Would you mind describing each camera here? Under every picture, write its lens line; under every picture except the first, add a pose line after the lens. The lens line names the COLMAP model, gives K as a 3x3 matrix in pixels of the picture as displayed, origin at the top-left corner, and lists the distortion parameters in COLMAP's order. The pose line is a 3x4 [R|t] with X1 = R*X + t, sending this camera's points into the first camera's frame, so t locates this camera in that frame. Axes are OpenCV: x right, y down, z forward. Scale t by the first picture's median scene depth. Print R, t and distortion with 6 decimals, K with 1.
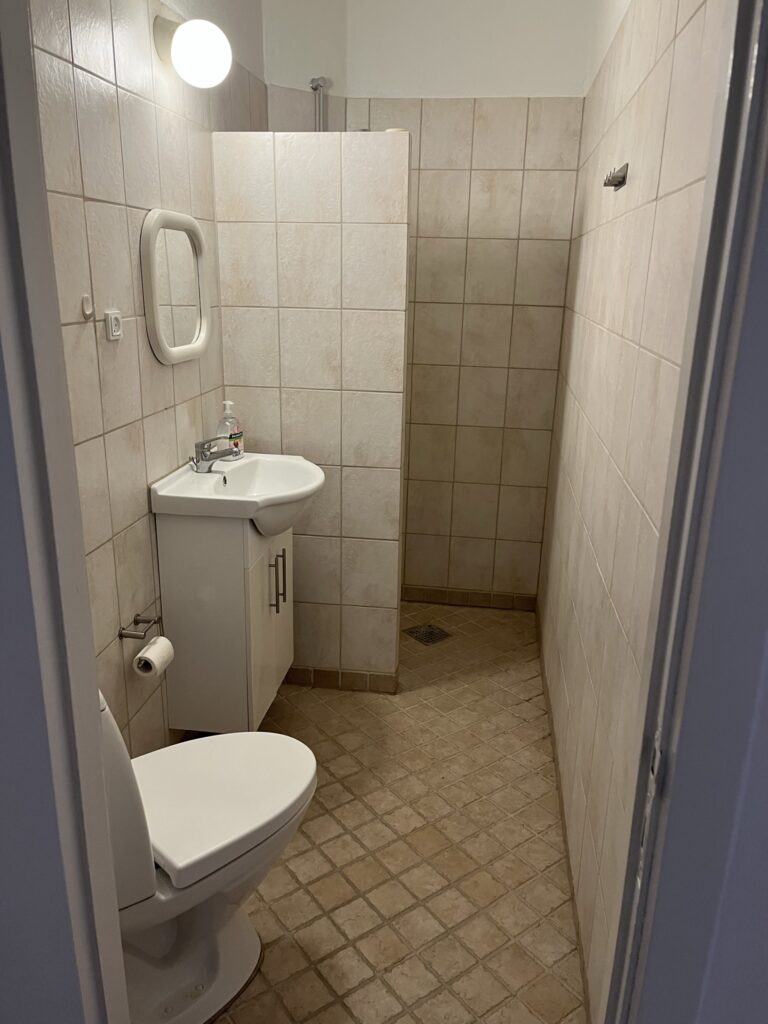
lens RADIAL K [[771.9, 0, 387.0], [0, 771.9, 503.5], [0, 0, 1]] dist [0.071210, -0.098632]
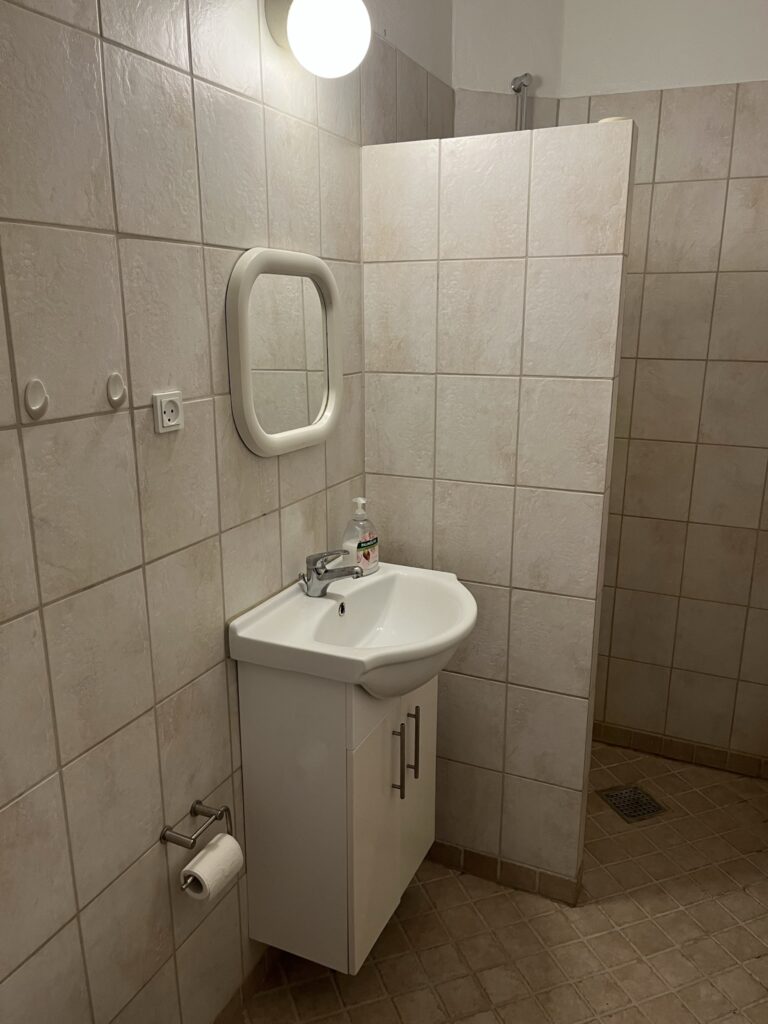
lens RADIAL K [[771.9, 0, 387.9], [0, 771.9, 517.1], [0, 0, 1]] dist [0.071210, -0.098632]
pose [[0.958712, 0.055022, -0.279005, 0.030743], [-0.064026, 0.997677, -0.023255, -0.095698], [0.277077, 0.040158, 0.960008, 0.281898]]
